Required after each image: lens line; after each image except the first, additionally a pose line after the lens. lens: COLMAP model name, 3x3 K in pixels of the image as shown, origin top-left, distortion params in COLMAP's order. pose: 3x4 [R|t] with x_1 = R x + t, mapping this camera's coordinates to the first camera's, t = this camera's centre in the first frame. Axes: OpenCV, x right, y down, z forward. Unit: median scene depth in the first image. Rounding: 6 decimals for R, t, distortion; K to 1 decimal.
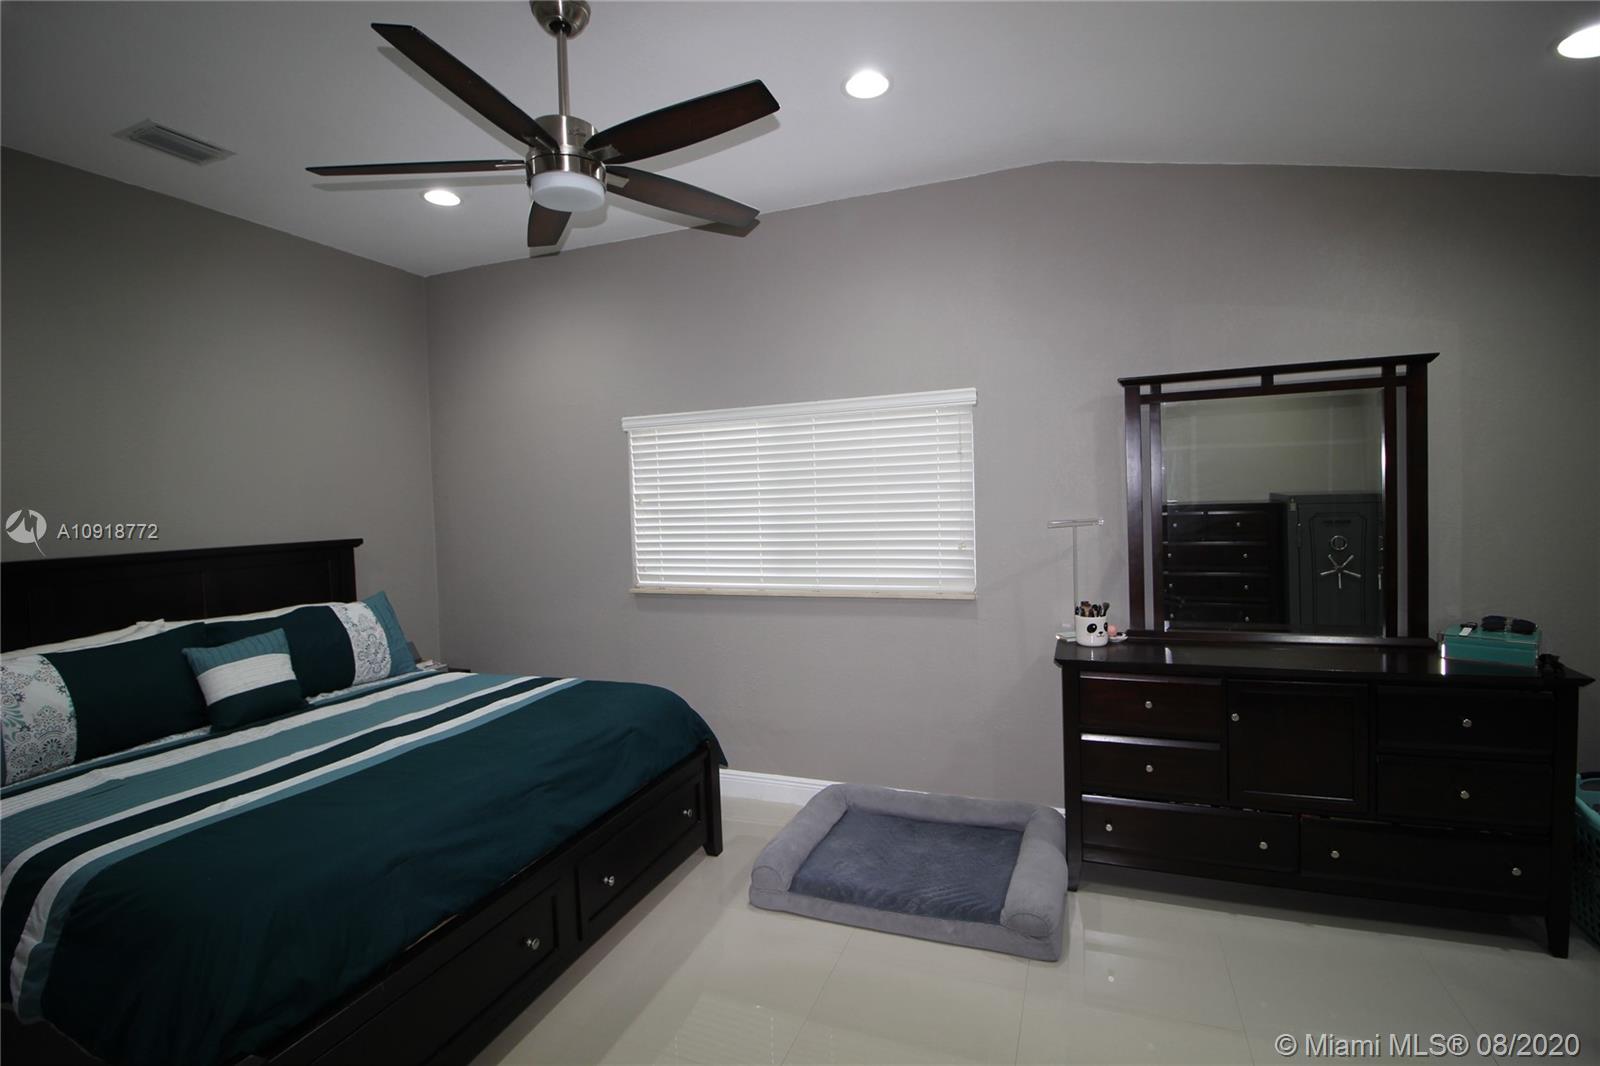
lens RADIAL K [[753.3, 0, 800.0], [0, 753.3, 533.0], [0, 0, 1]] dist [-0.000466, -0.000585]
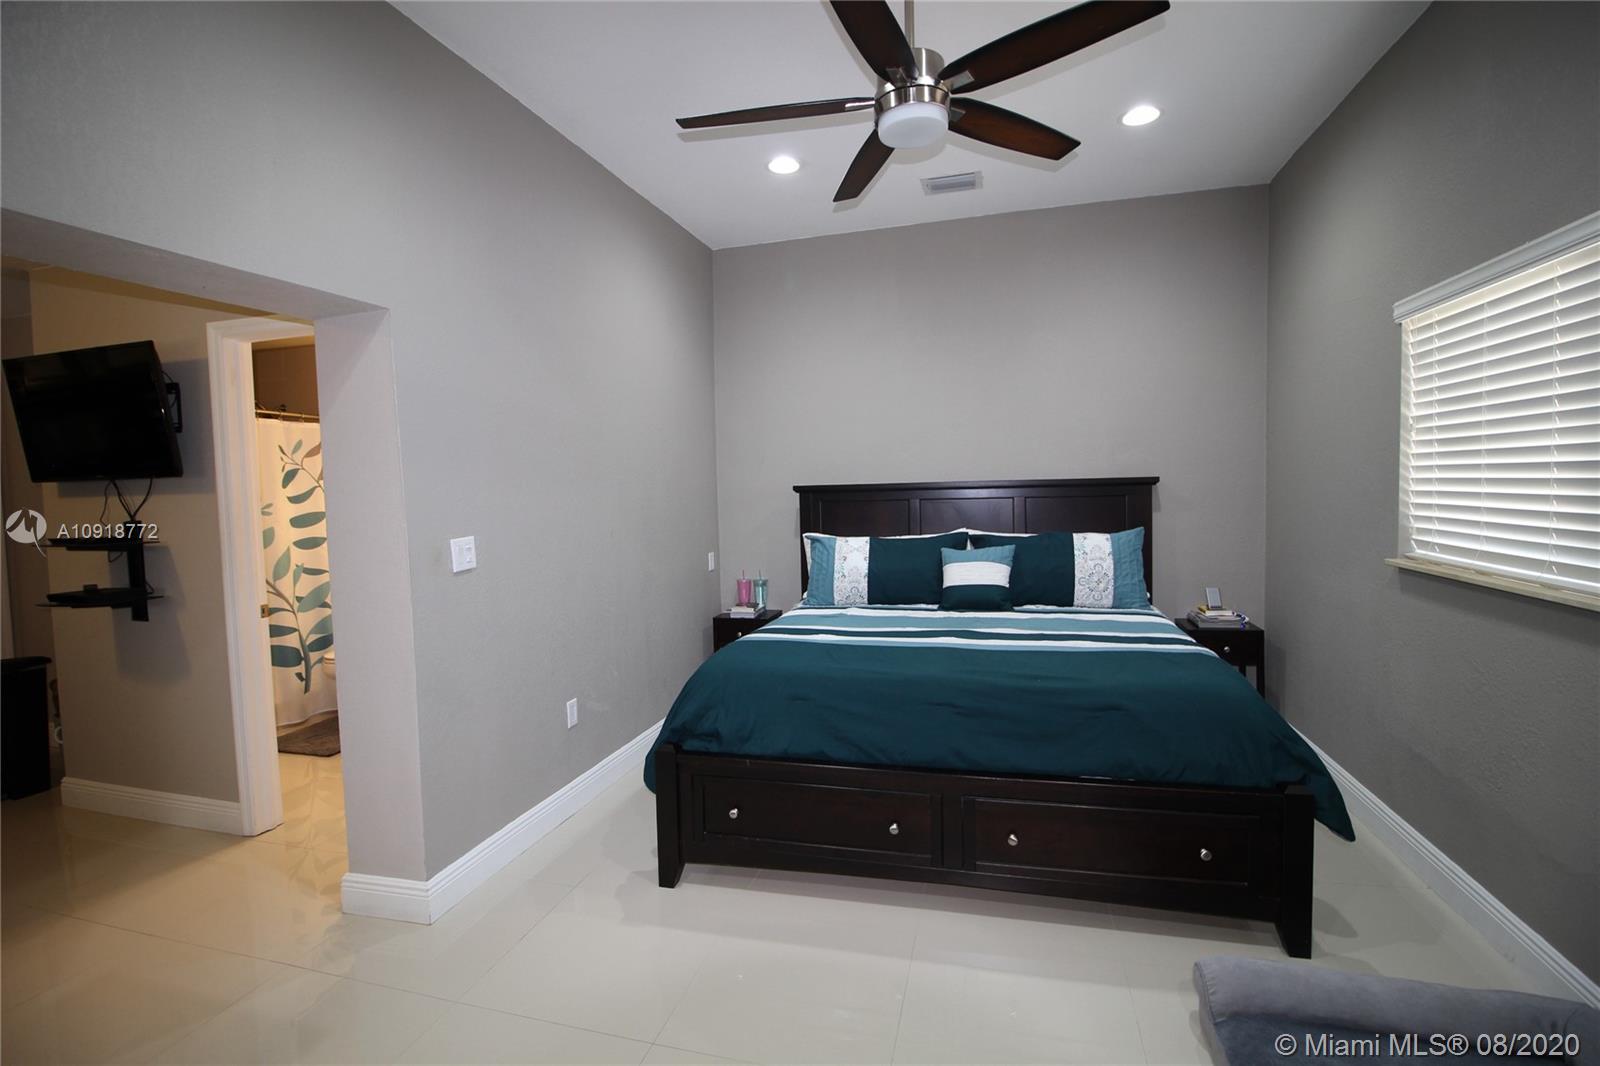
lens RADIAL K [[753.3, 0, 800.0], [0, 753.3, 533.0], [0, 0, 1]] dist [-0.000466, -0.000585]
pose [[0.098531, 0.091549, -0.990914, 0.467024], [-0.020226, 0.995738, 0.089983, 0.001536], [0.994928, 0.011176, 0.099963, 0.482343]]
